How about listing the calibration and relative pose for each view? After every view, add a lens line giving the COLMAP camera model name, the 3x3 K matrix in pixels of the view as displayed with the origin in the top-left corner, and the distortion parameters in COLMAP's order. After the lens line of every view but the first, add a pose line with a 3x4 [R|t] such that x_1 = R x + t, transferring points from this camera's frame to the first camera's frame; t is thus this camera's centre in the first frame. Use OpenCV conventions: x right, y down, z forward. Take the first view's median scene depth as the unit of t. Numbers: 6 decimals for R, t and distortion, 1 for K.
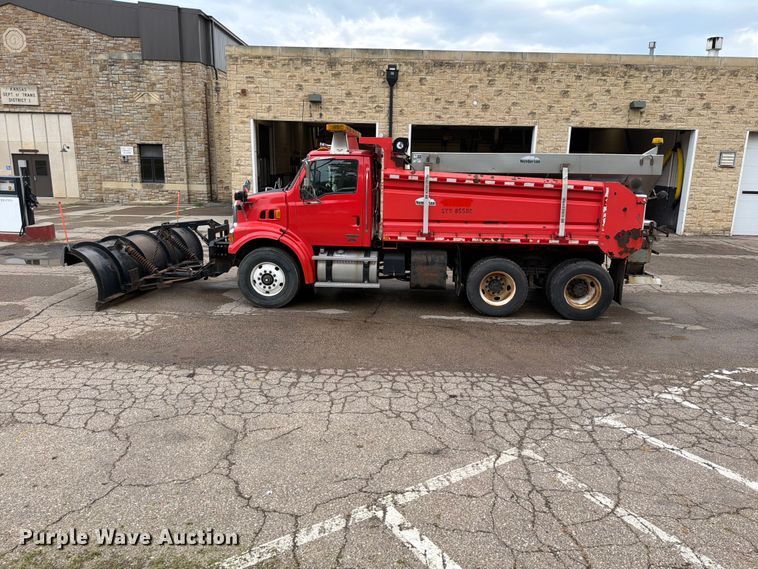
lens RADIAL K [[533.1, 0, 383.9], [0, 533.1, 279.0], [0, 0, 1]] dist [0.036664, -0.049305]
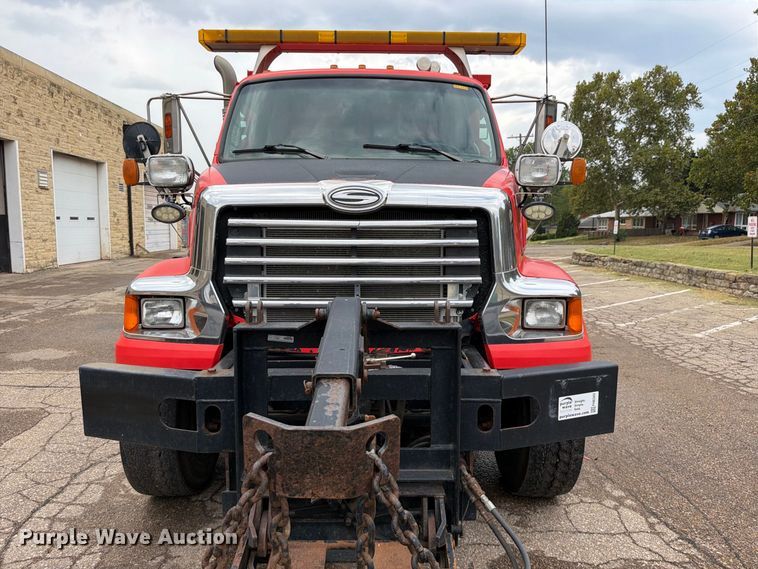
lens RADIAL K [[533.1, 0, 380.9], [0, 533.1, 288.1], [0, 0, 1]] dist [0.036664, -0.049305]
pose [[-0.072068, -0.142939, 0.987104, -0.579627], [0.206458, 0.966105, 0.154971, -0.162663], [-0.975798, 0.214964, -0.040114, 1.150502]]
